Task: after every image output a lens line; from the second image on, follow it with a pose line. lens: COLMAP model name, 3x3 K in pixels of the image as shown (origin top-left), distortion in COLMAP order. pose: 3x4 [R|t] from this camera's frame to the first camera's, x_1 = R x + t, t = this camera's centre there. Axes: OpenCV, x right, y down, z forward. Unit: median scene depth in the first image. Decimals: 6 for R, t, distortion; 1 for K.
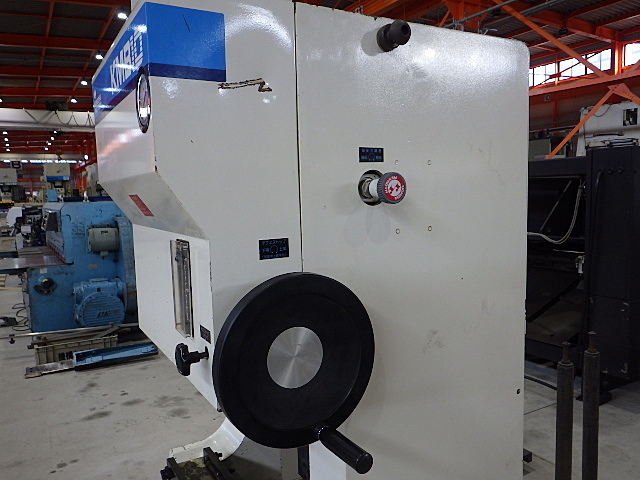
lens RADIAL K [[525.8, 0, 320.7], [0, 525.8, 241.4], [0, 0, 1]] dist [0.003133, -0.009878]
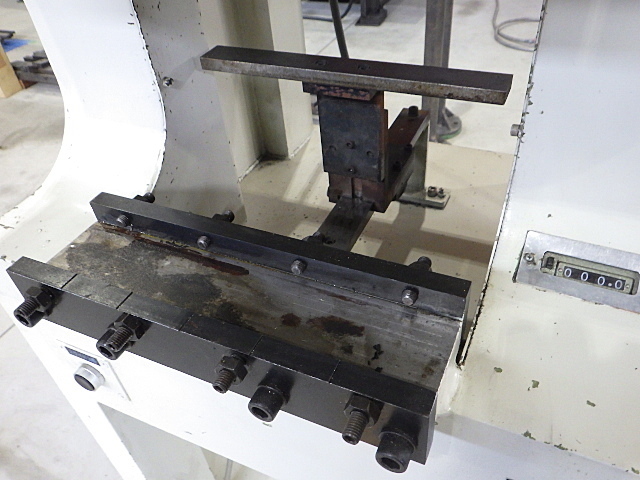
lens RADIAL K [[525.8, 0, 320.6], [0, 525.8, 241.3], [0, 0, 1]] dist [0.003133, -0.009878]
pose [[0.820225, -0.394850, 0.413913, -0.039558], [0.106495, 0.816323, 0.567693, 0.037186], [-0.562041, -0.421556, 0.711618, 0.103820]]
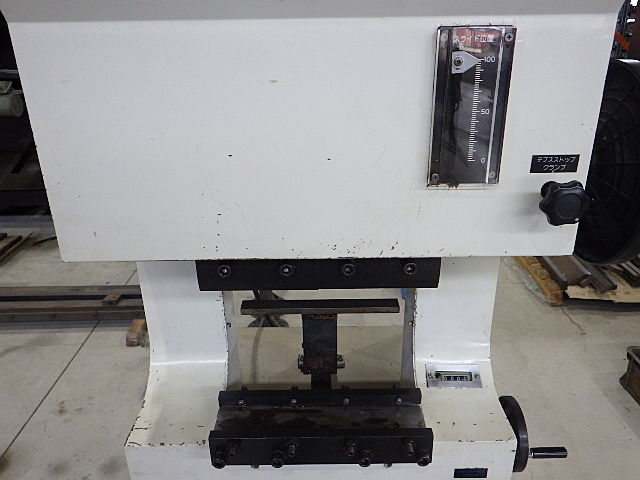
lens RADIAL K [[525.8, 0, 321.8], [0, 525.8, 240.6], [0, 0, 1]] dist [0.003133, -0.009878]
pose [[0.504882, -0.313116, 0.804396, -0.099896], [0.079839, 0.944834, 0.317671, 0.001512], [-0.859488, -0.096164, 0.502028, 0.092307]]
